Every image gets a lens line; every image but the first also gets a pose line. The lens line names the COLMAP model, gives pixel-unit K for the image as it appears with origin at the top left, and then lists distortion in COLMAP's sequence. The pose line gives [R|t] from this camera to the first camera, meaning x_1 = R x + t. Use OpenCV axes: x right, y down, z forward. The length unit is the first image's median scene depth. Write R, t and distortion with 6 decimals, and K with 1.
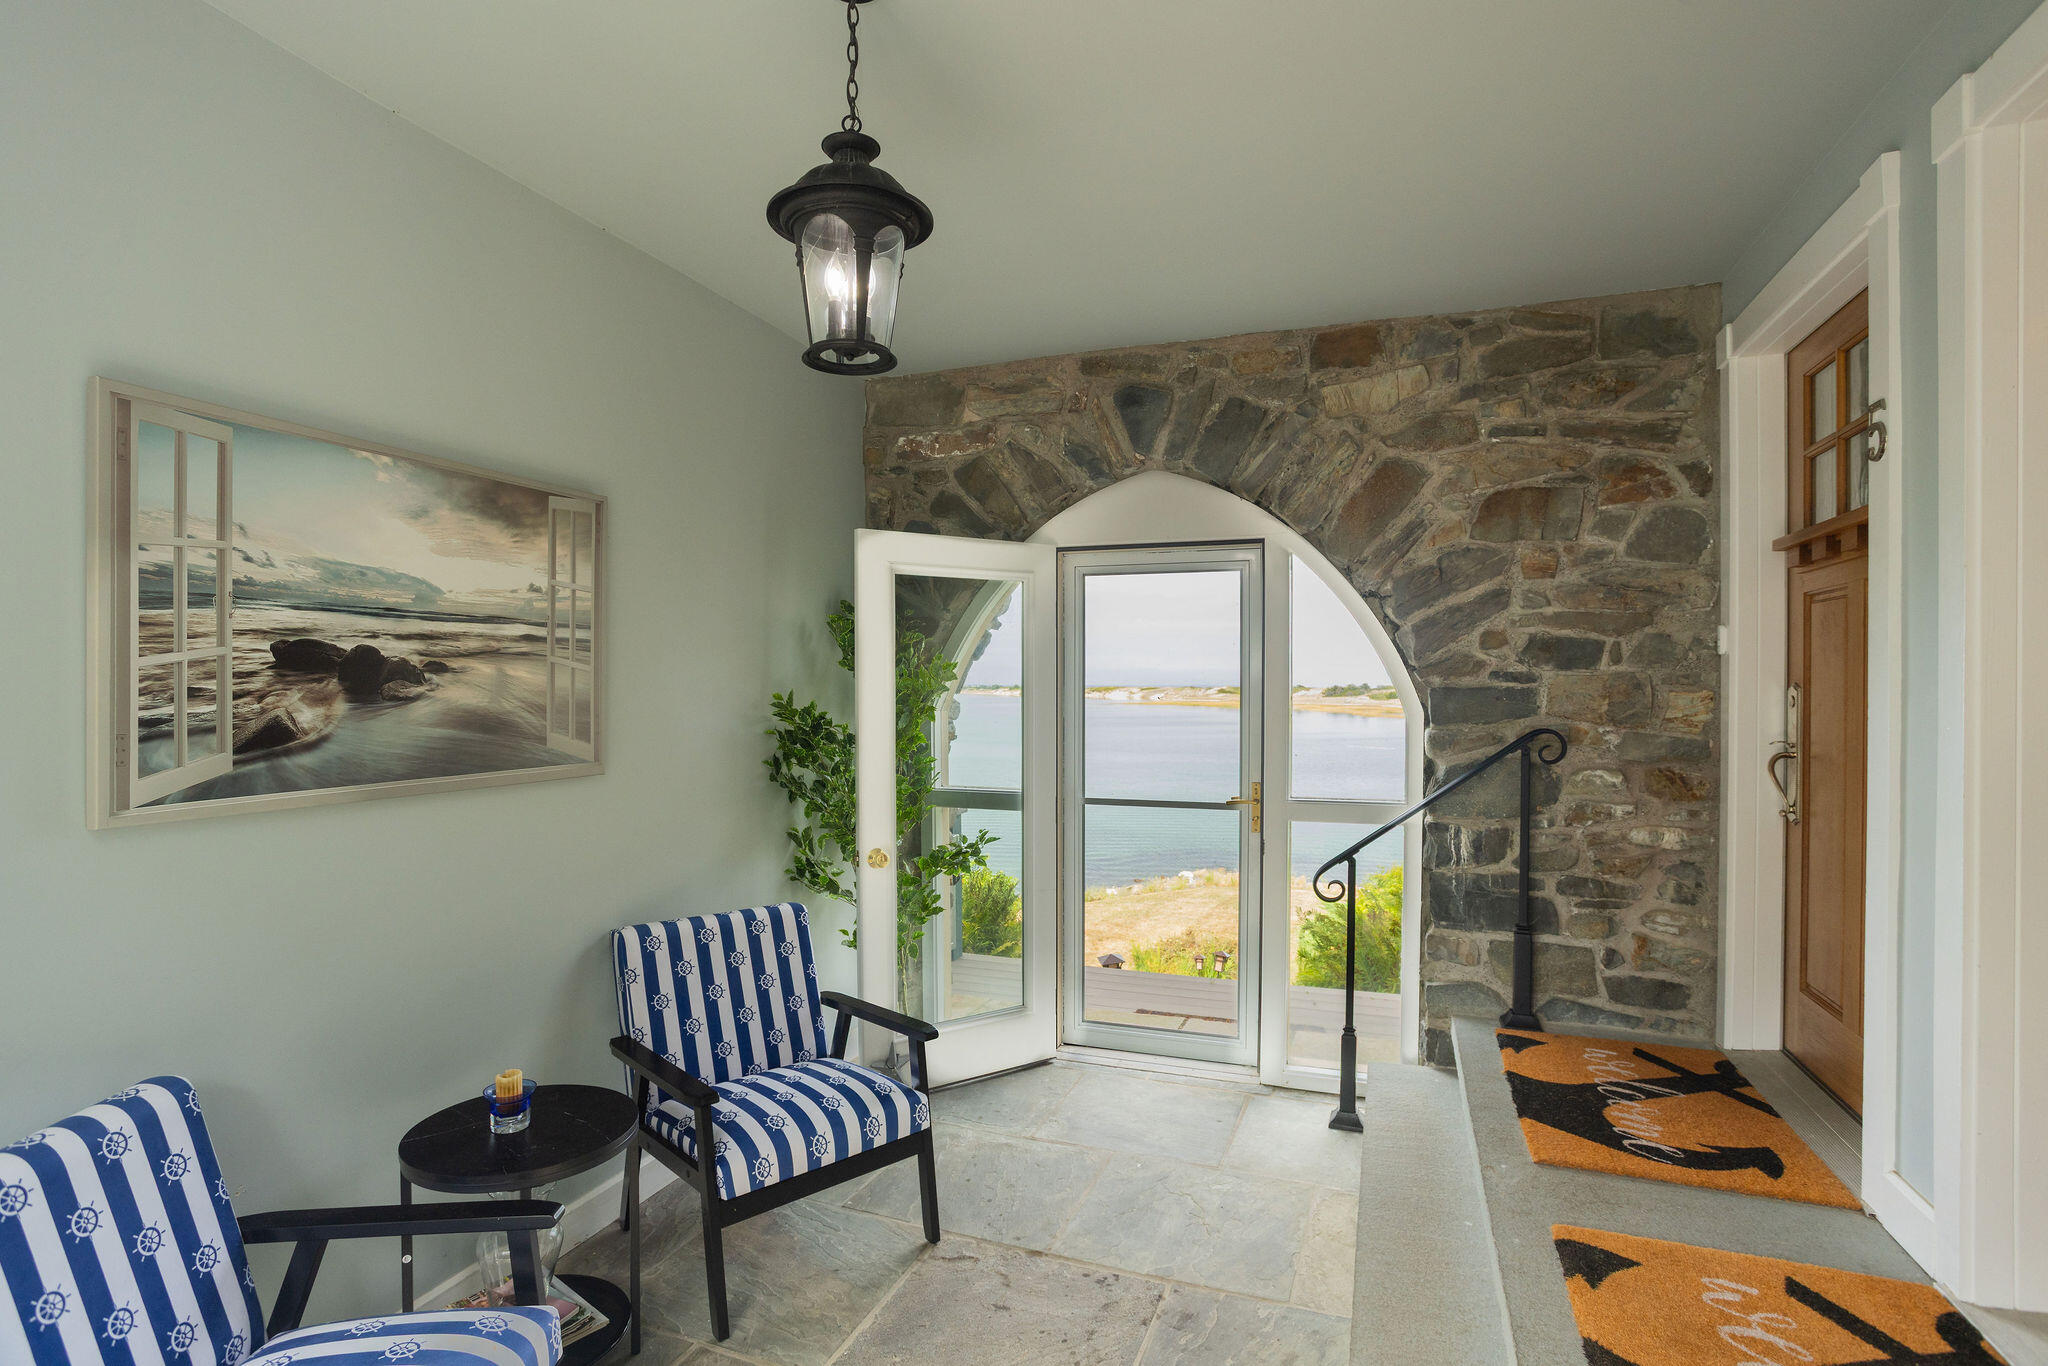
lens RADIAL K [[1004.8, 0, 1017.0], [0, 1004.8, 675.1], [0, 0, 1]] dist [-0.062174, 0.049874]
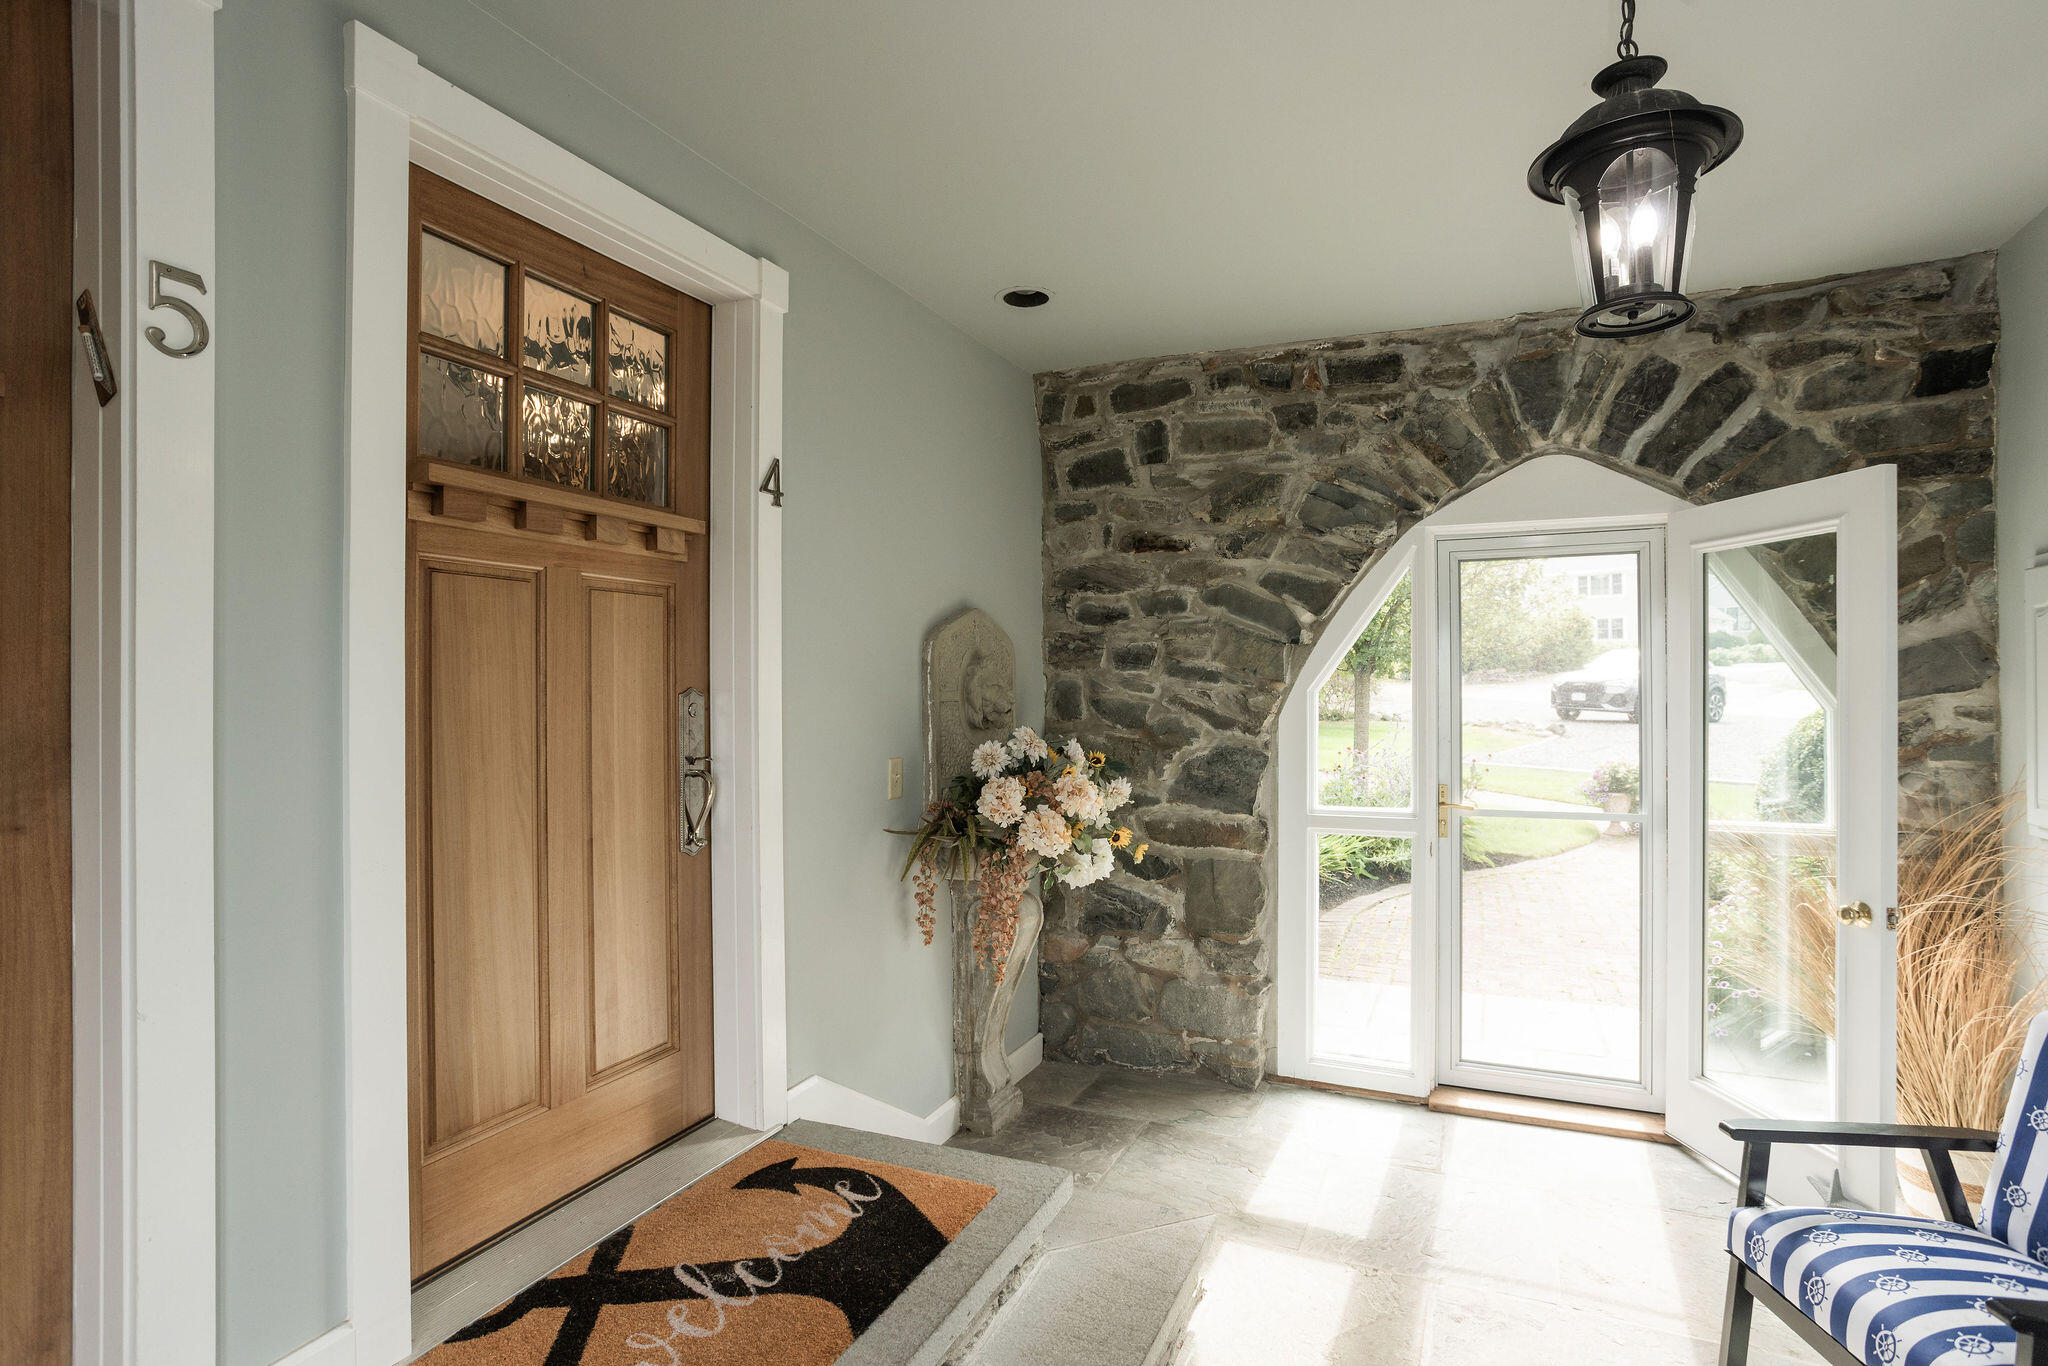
lens RADIAL K [[1004.8, 0, 1017.0], [0, 1004.8, 675.1], [0, 0, 1]] dist [-0.062174, 0.049874]
pose [[-0.996824, 0.001435, 0.079625, 0.378527], [0.001375, 0.999999, -0.000807, 0.005386], [-0.079626, -0.000695, -0.996825, 1.692553]]
